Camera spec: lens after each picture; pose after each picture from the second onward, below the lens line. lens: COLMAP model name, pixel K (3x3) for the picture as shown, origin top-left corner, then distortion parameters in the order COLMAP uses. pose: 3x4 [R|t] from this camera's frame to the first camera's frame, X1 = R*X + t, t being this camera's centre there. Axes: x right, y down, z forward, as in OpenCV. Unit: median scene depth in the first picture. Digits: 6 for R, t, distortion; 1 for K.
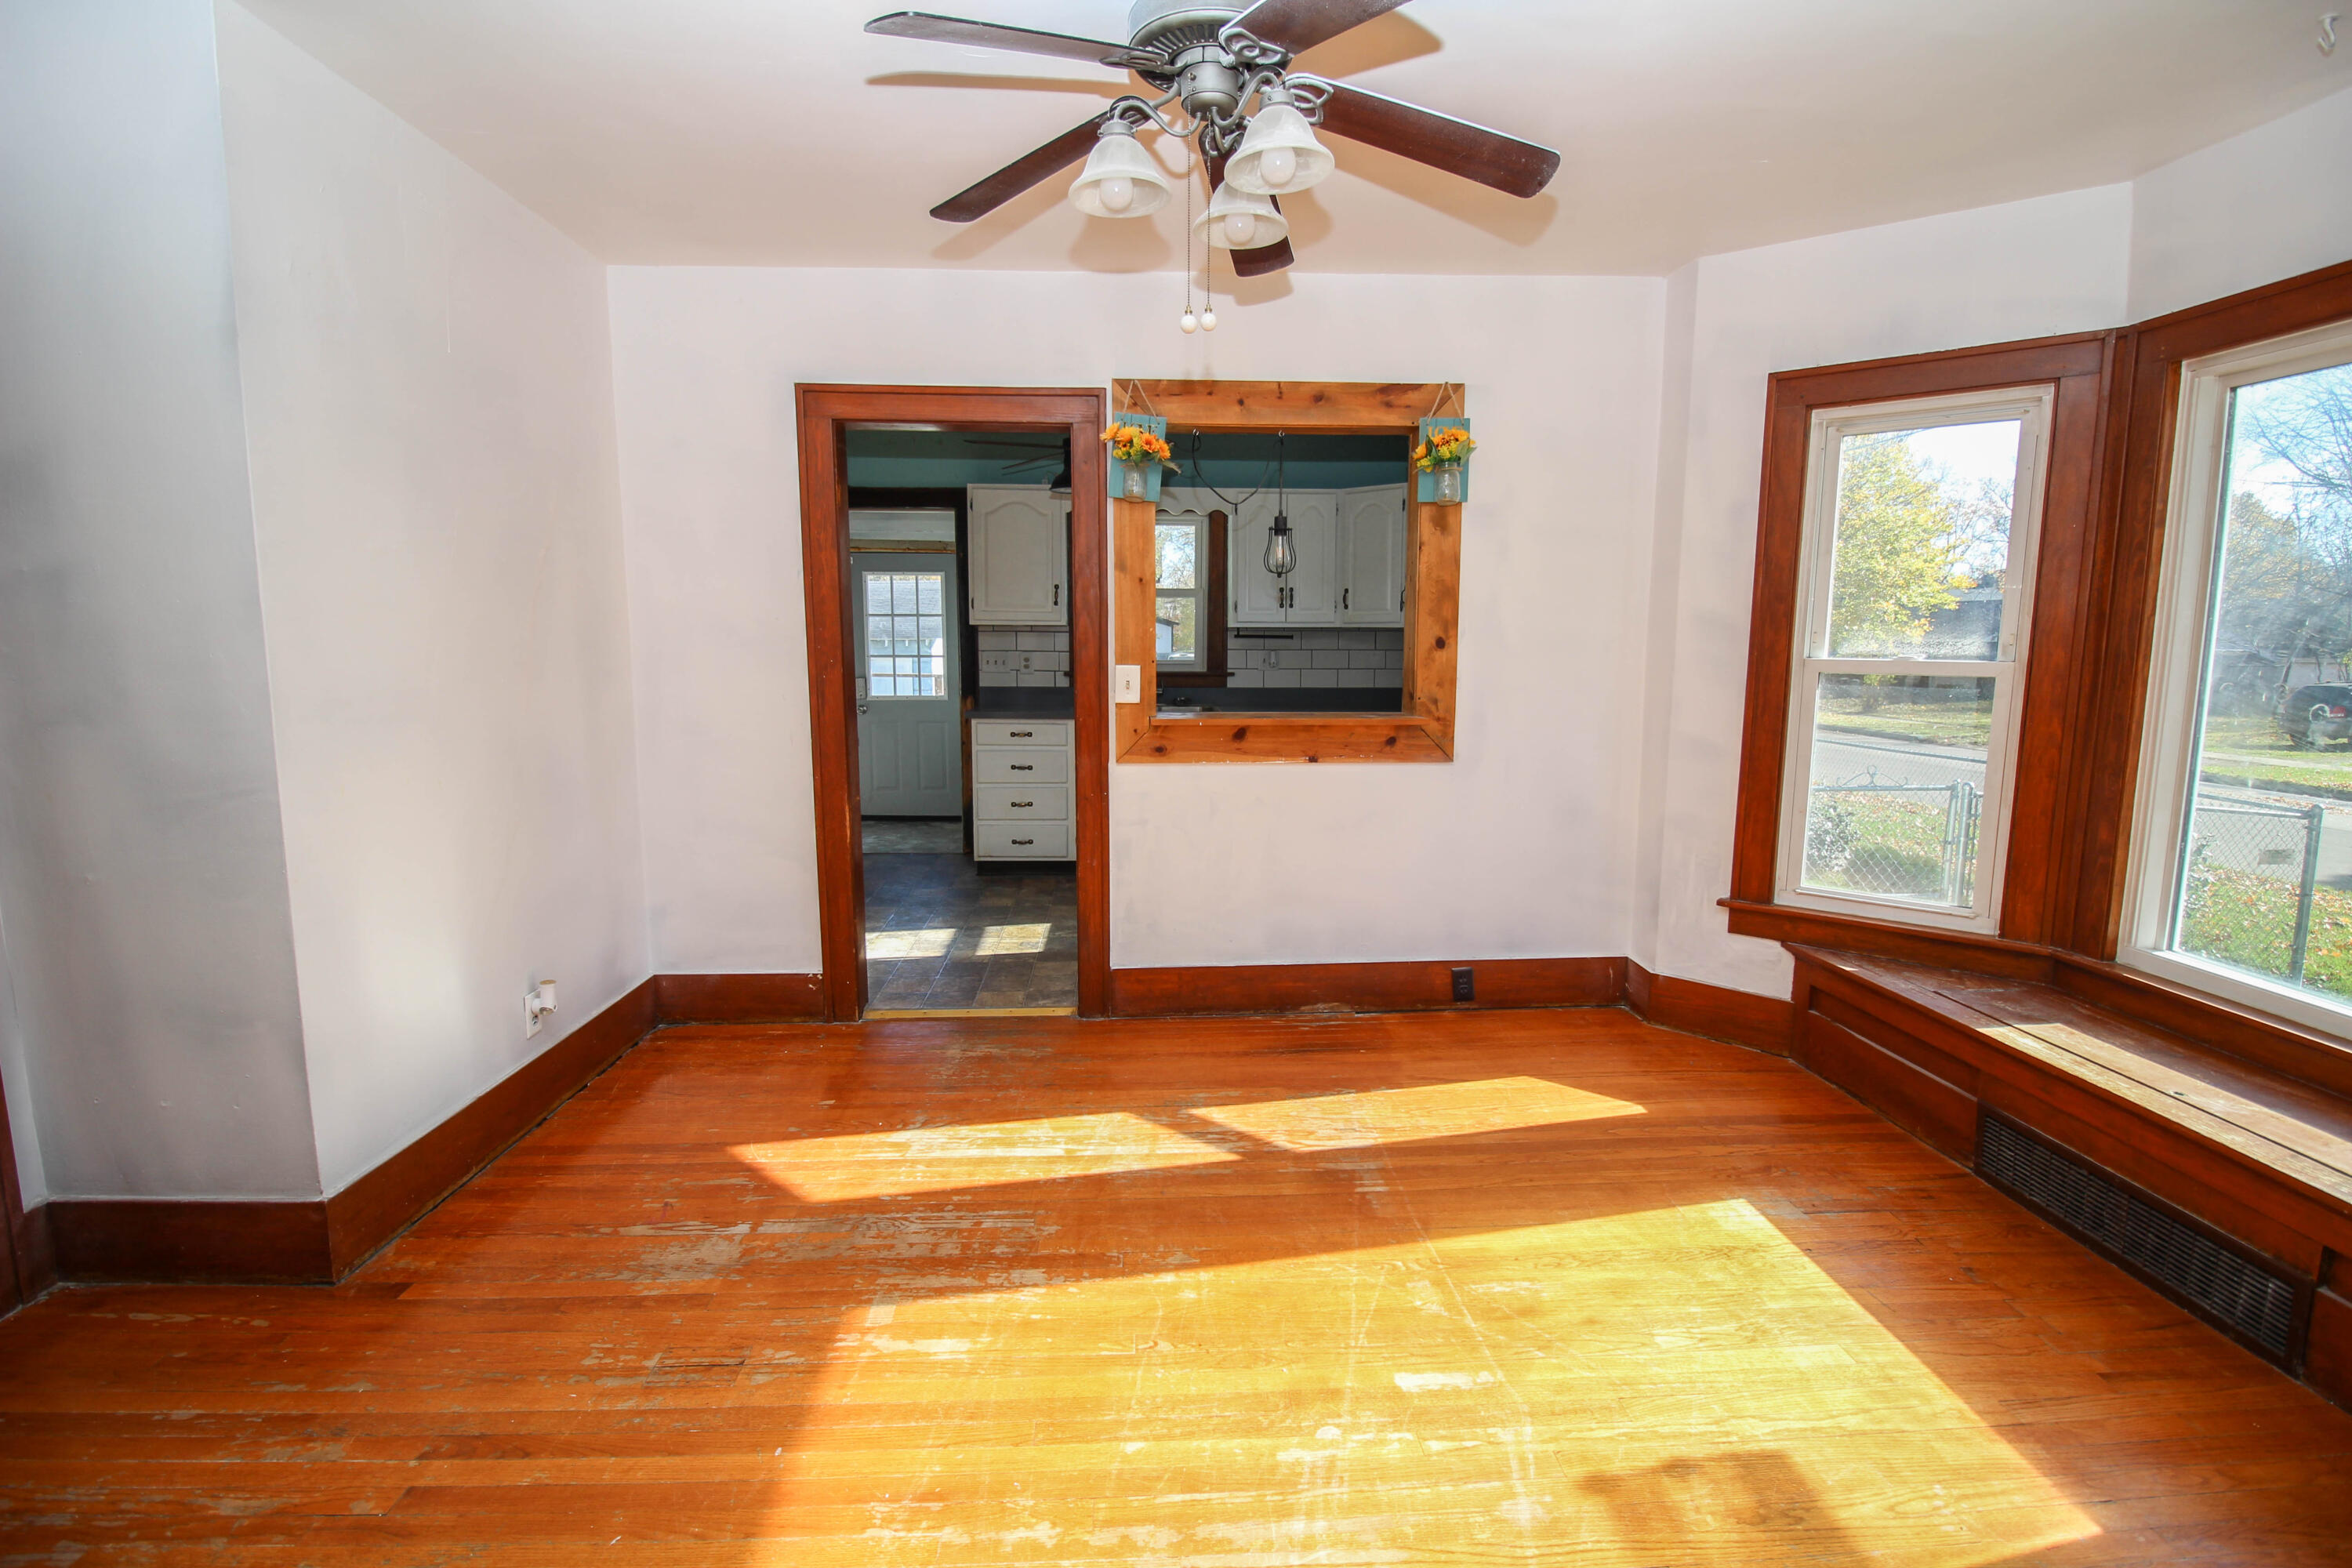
lens RADIAL K [[1090.1, 0, 1184.9], [0, 1090.1, 779.6], [0, 0, 1]] dist [-0.002641, -0.010647]
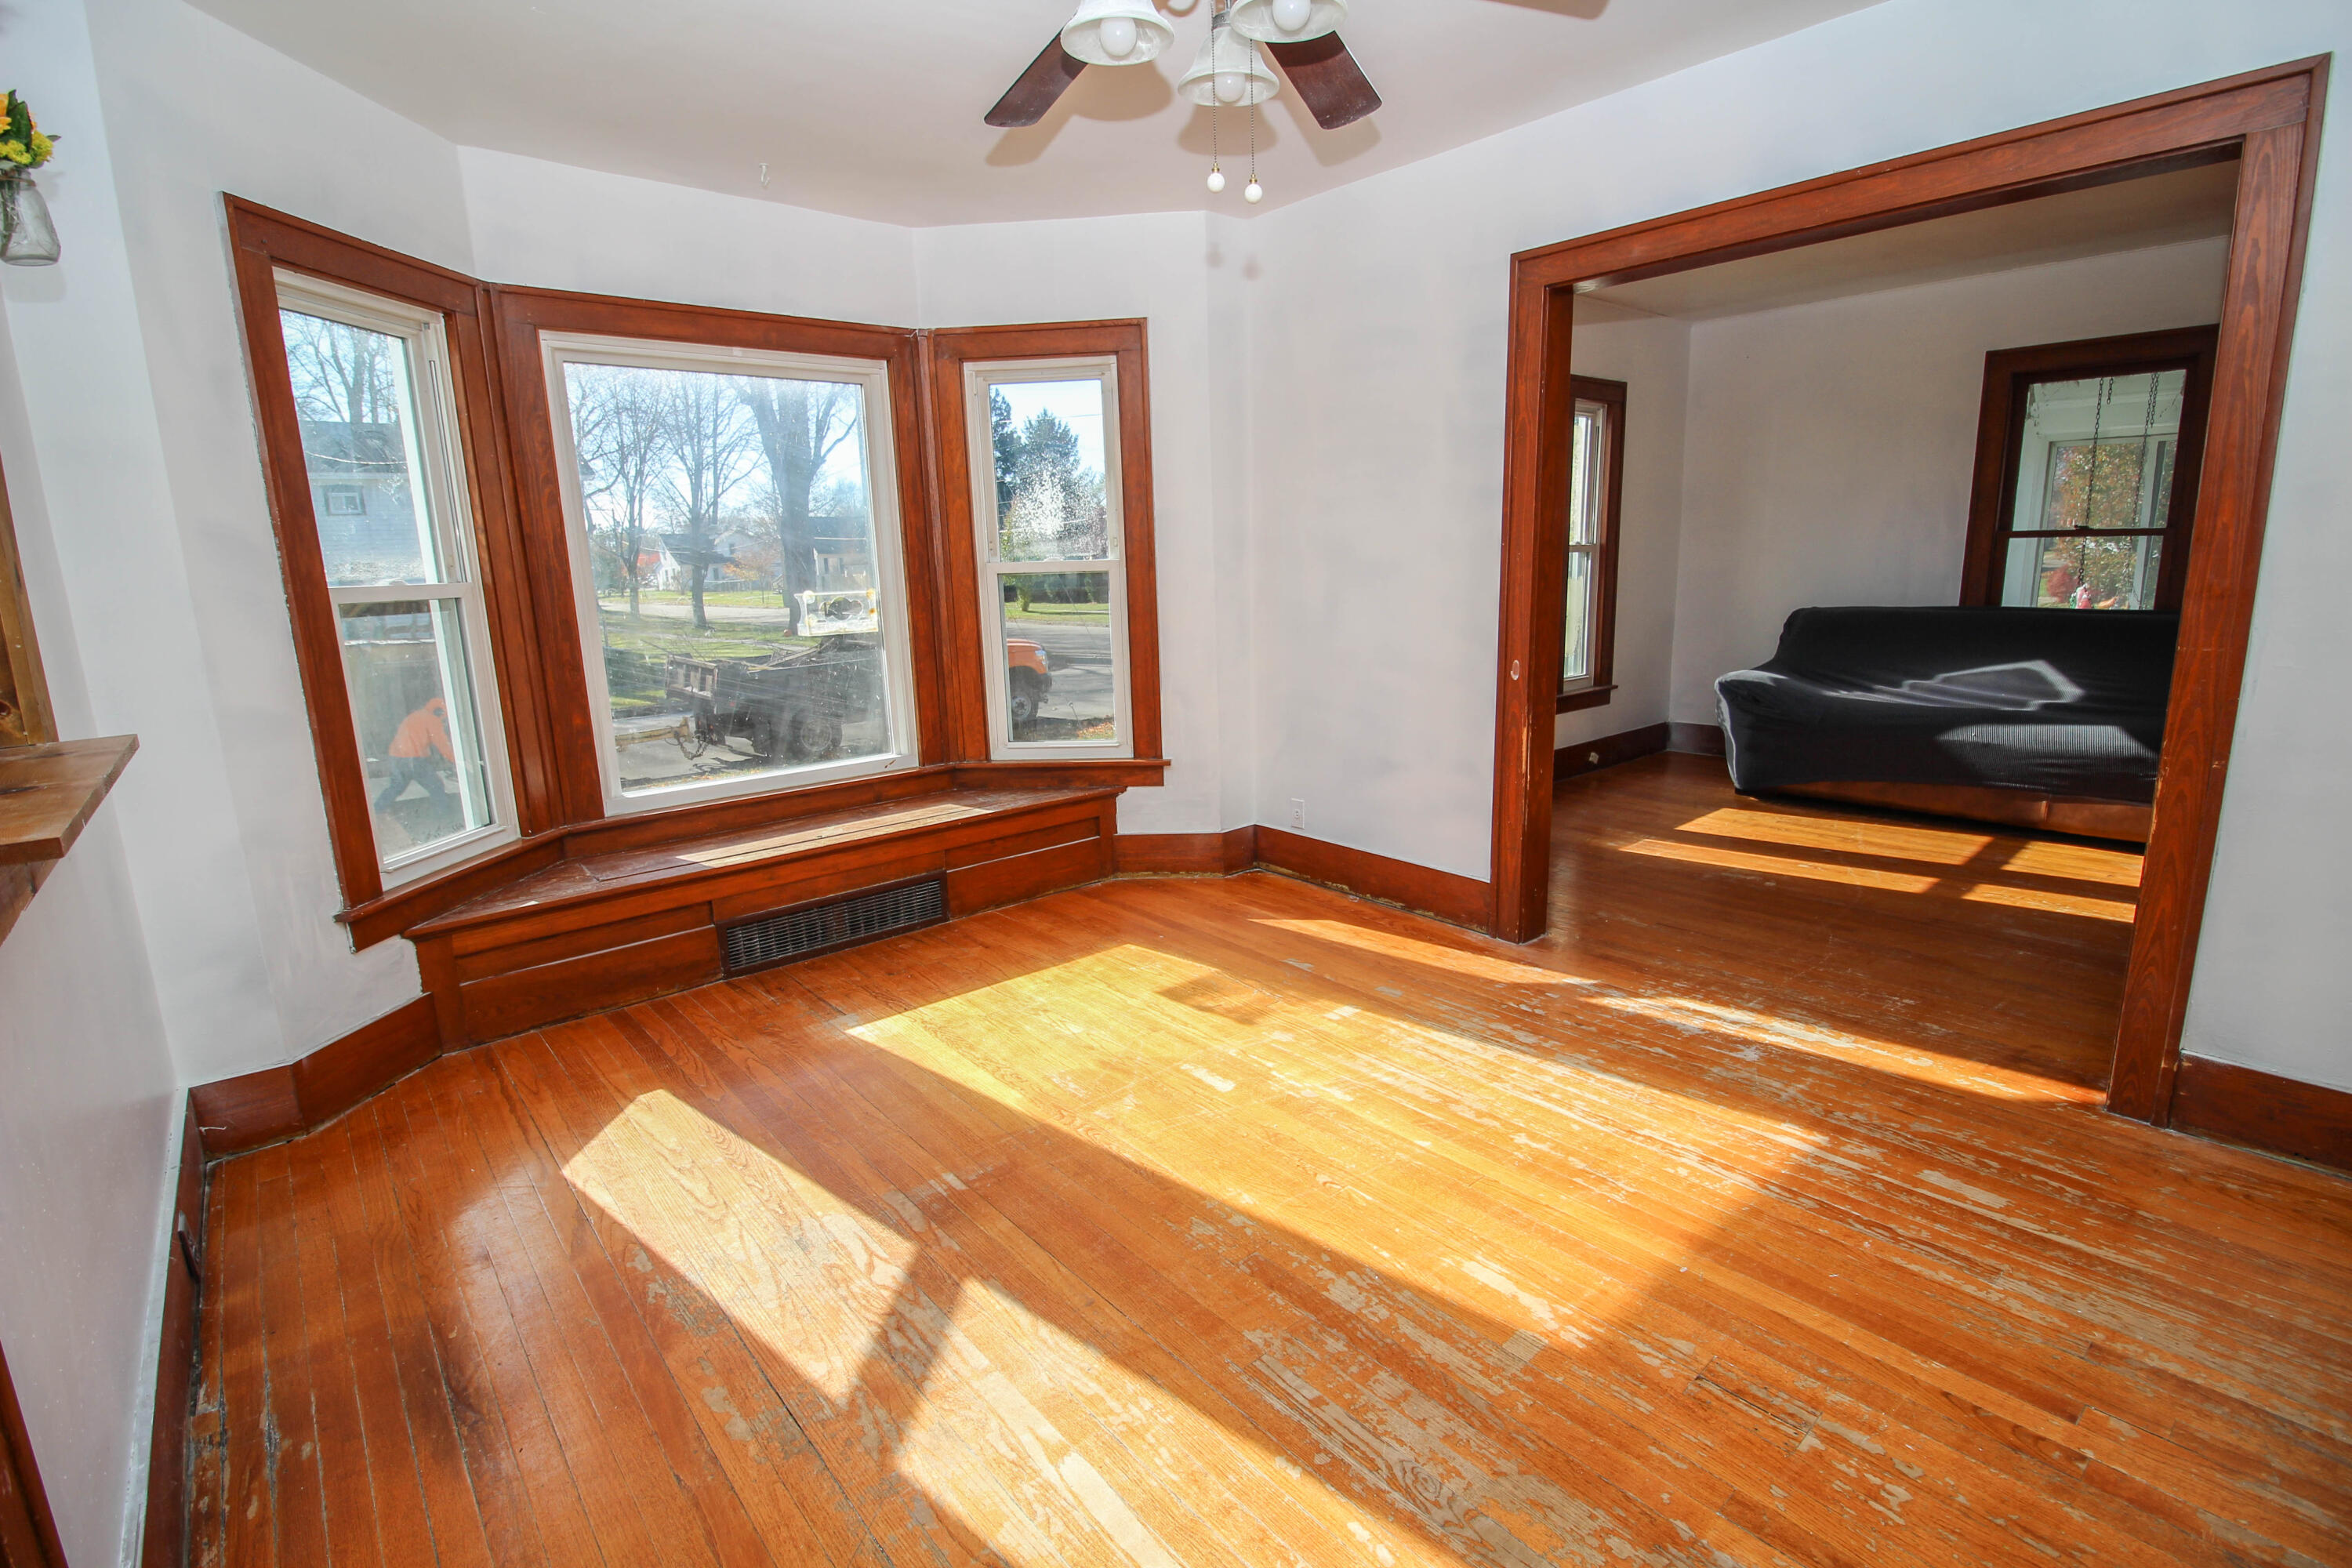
lens RADIAL K [[1090.1, 0, 1184.7], [0, 1090.1, 780.1], [0, 0, 1]] dist [-0.002641, -0.010647]
pose [[-0.604880, -0.145412, 0.782928, -0.498245], [0.133766, 0.950661, 0.279911, -0.127632], [-0.785001, 0.274042, -0.555585, 1.087242]]
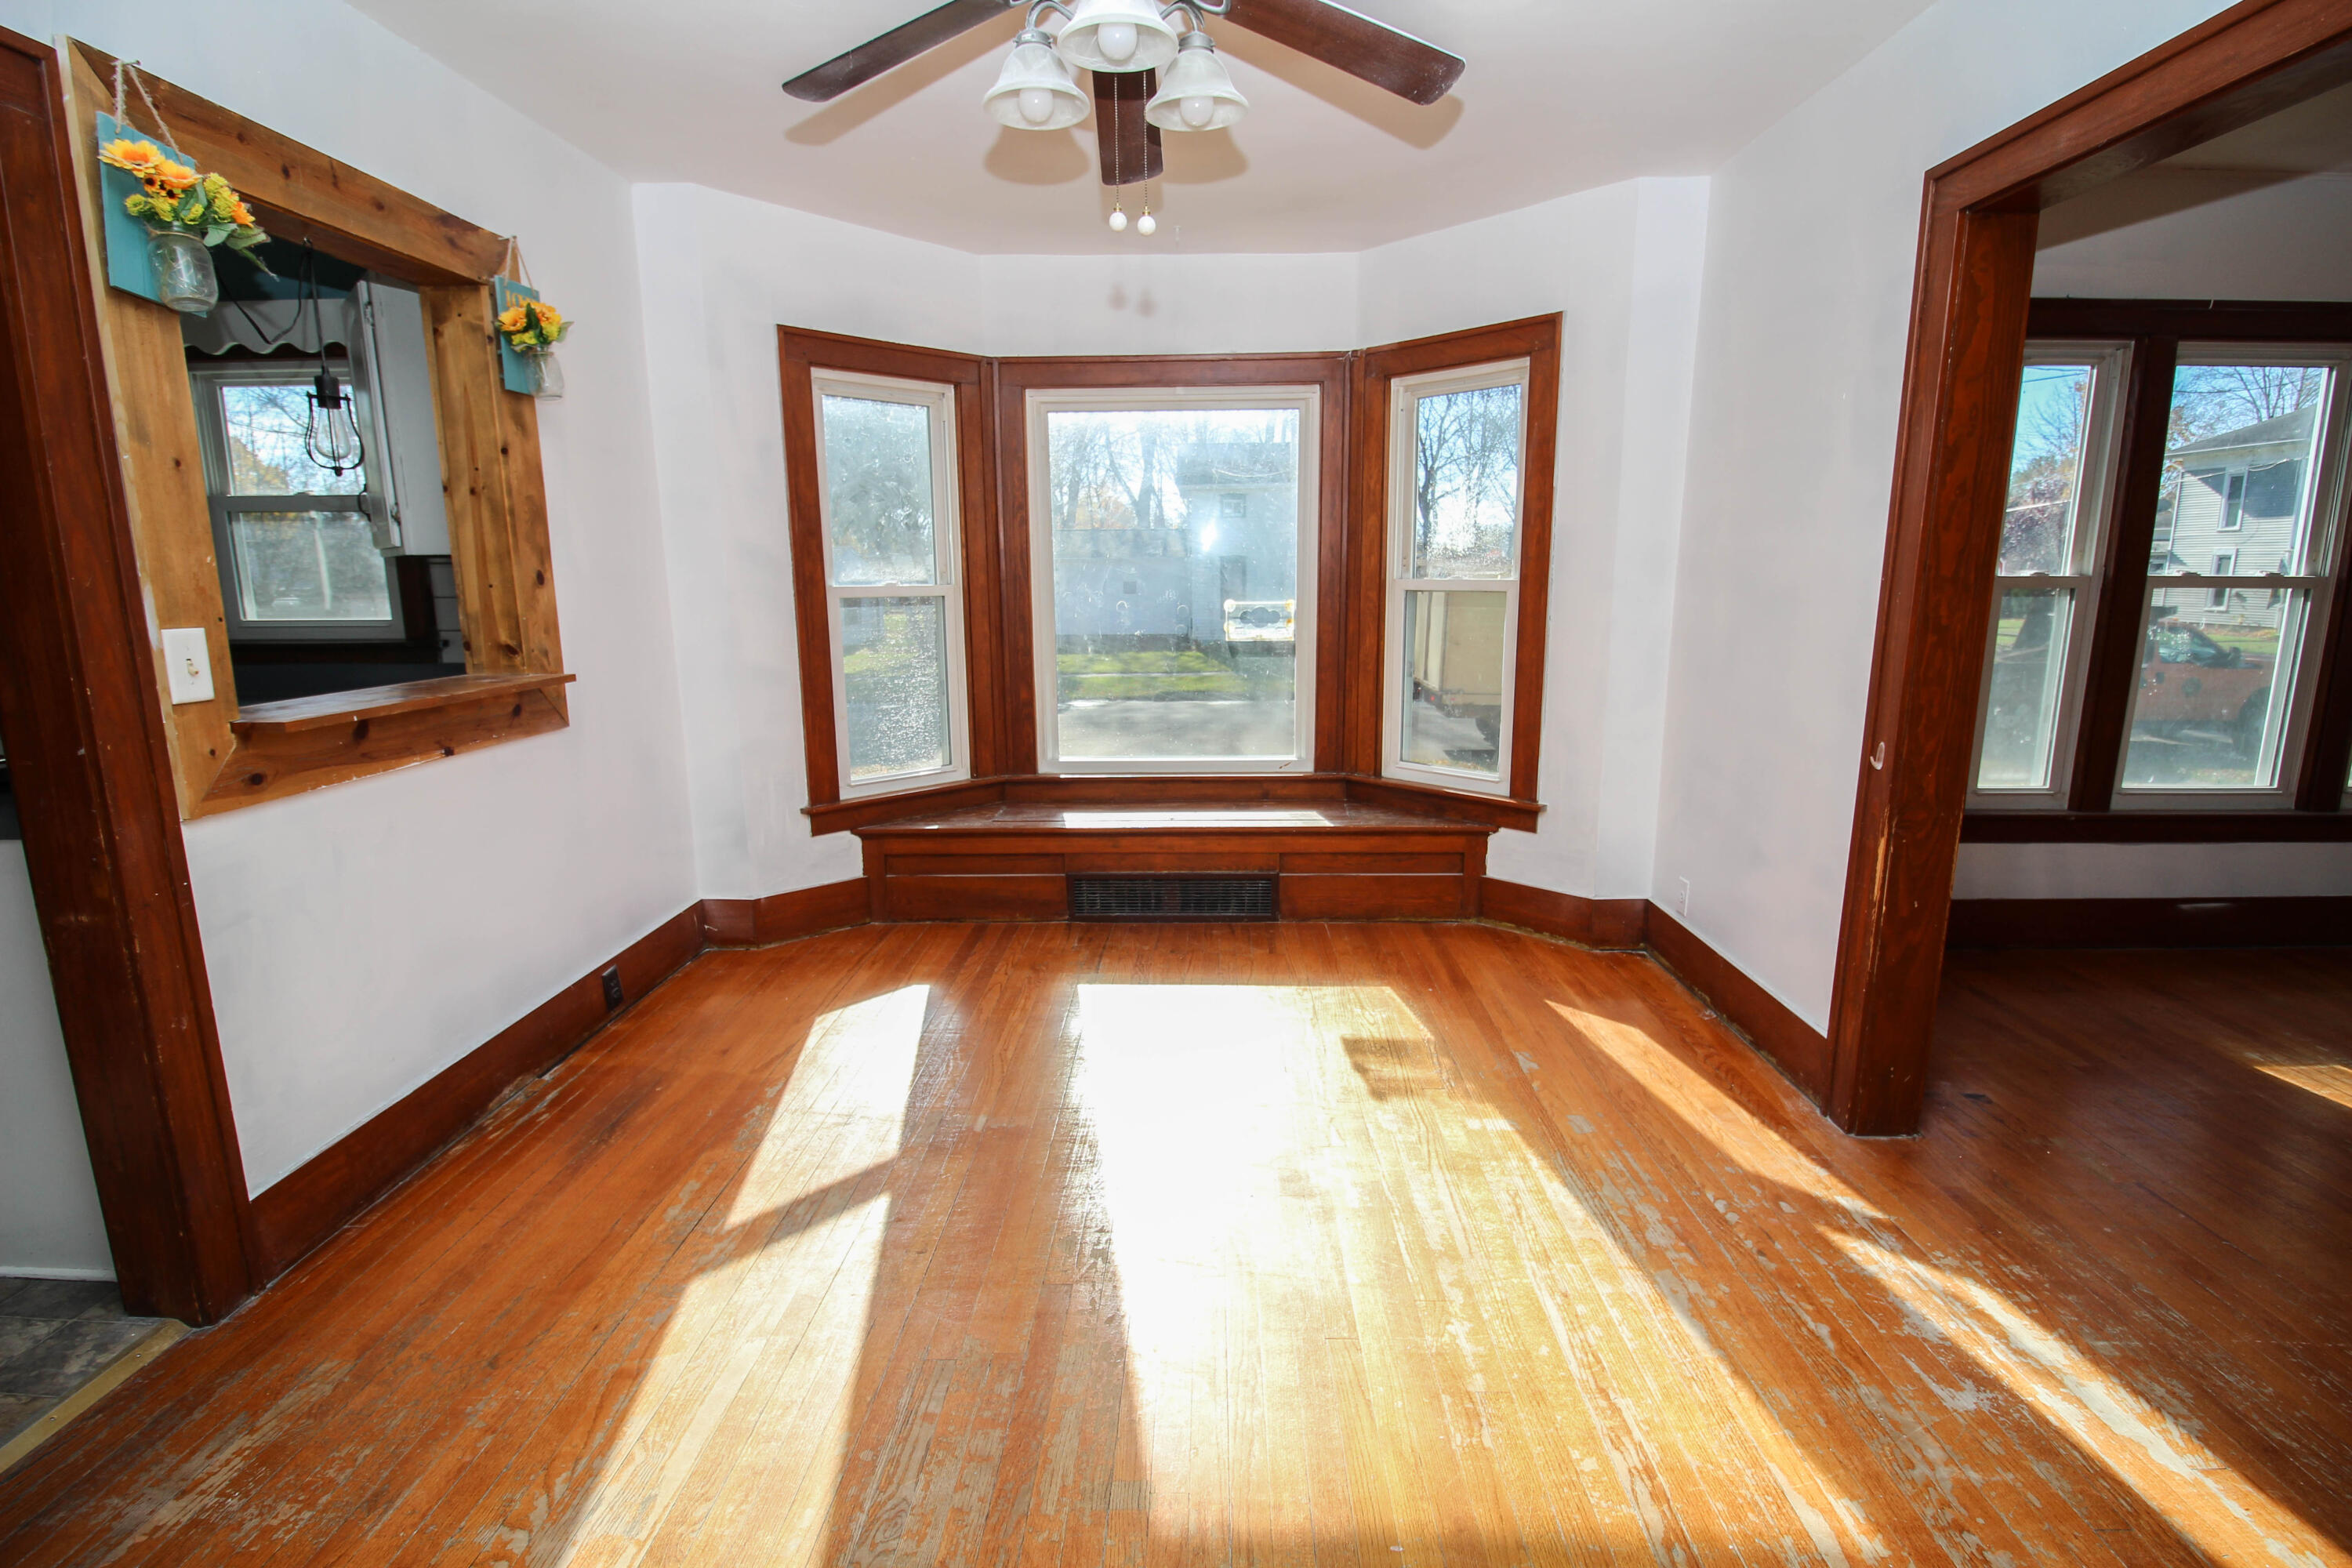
lens RADIAL K [[1090.1, 0, 1186.5], [0, 1090.1, 776.6], [0, 0, 1]] dist [-0.002641, -0.010647]
pose [[0.079188, -0.189673, 0.978649, -0.635081], [0.139516, 0.974178, 0.177517, -0.073553], [-0.987048, 0.122480, 0.103605, 0.583759]]
